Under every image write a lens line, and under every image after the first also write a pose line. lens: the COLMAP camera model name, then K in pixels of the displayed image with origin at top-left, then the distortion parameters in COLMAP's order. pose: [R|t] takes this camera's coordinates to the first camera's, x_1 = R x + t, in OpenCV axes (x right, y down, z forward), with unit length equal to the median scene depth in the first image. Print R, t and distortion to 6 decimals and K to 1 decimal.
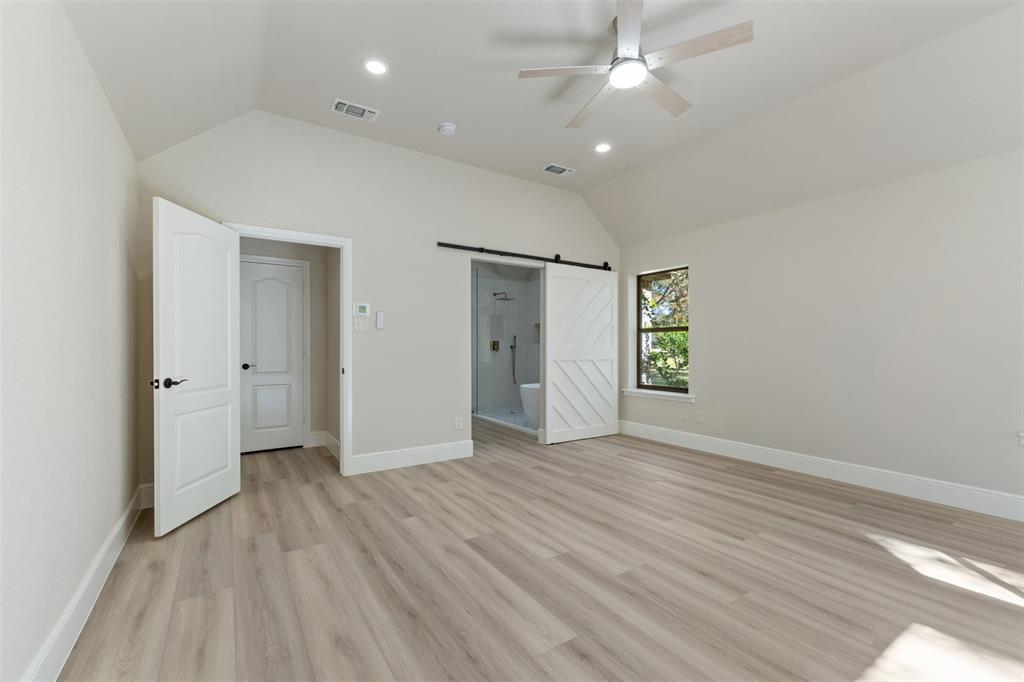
lens RADIAL K [[432.9, 0, 509.7], [0, 432.9, 344.5], [0, 0, 1]] dist [0.007972, -0.000346]
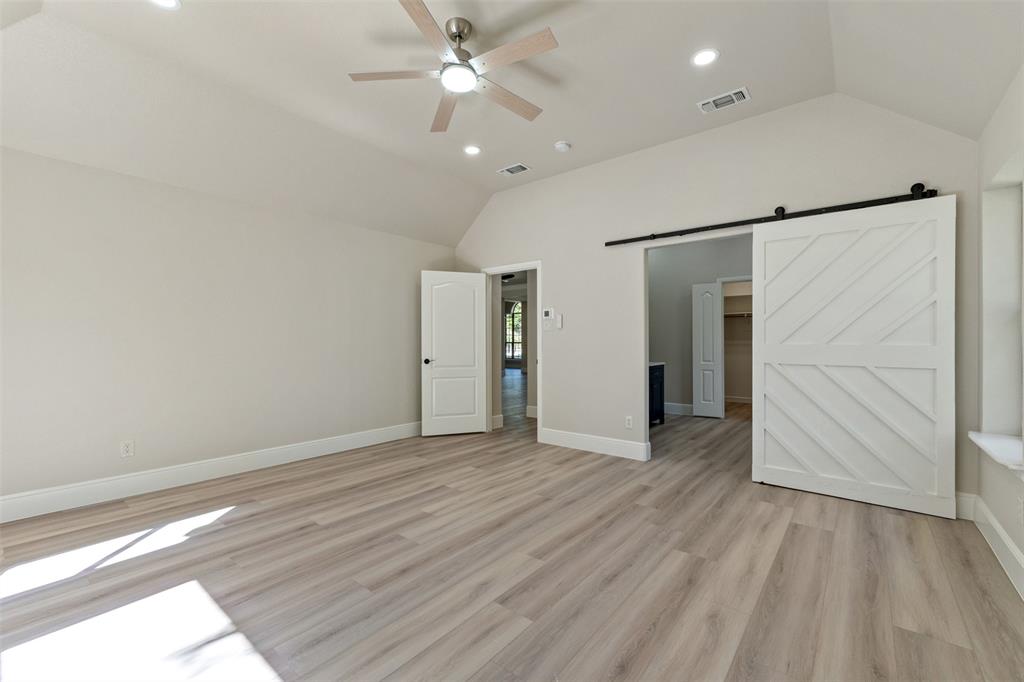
lens RADIAL K [[429.9, 0, 512.0], [0, 429.9, 341.0], [0, 0, 1]] dist [0.001590, -0.000053]
pose [[0.300558, -0.002992, -0.953759, 1.017502], [0.000013, 0.999995, -0.003133, 0.004421], [0.953764, 0.000929, 0.300556, 0.653498]]
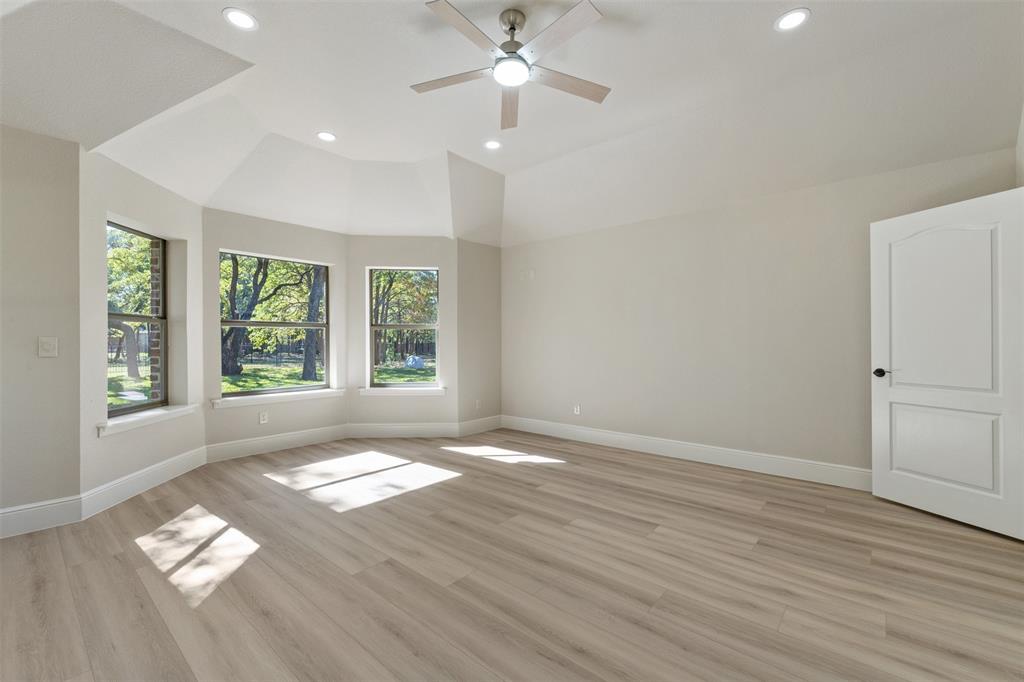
lens RADIAL K [[432.9, 0, 509.7], [0, 432.9, 344.5], [0, 0, 1]] dist [0.007972, -0.000346]
pose [[-0.962142, 0.004907, -0.272503, 0.437753], [0.002479, 0.999954, 0.009253, 0.000866], [0.272536, 0.008228, -0.962110, 1.565395]]
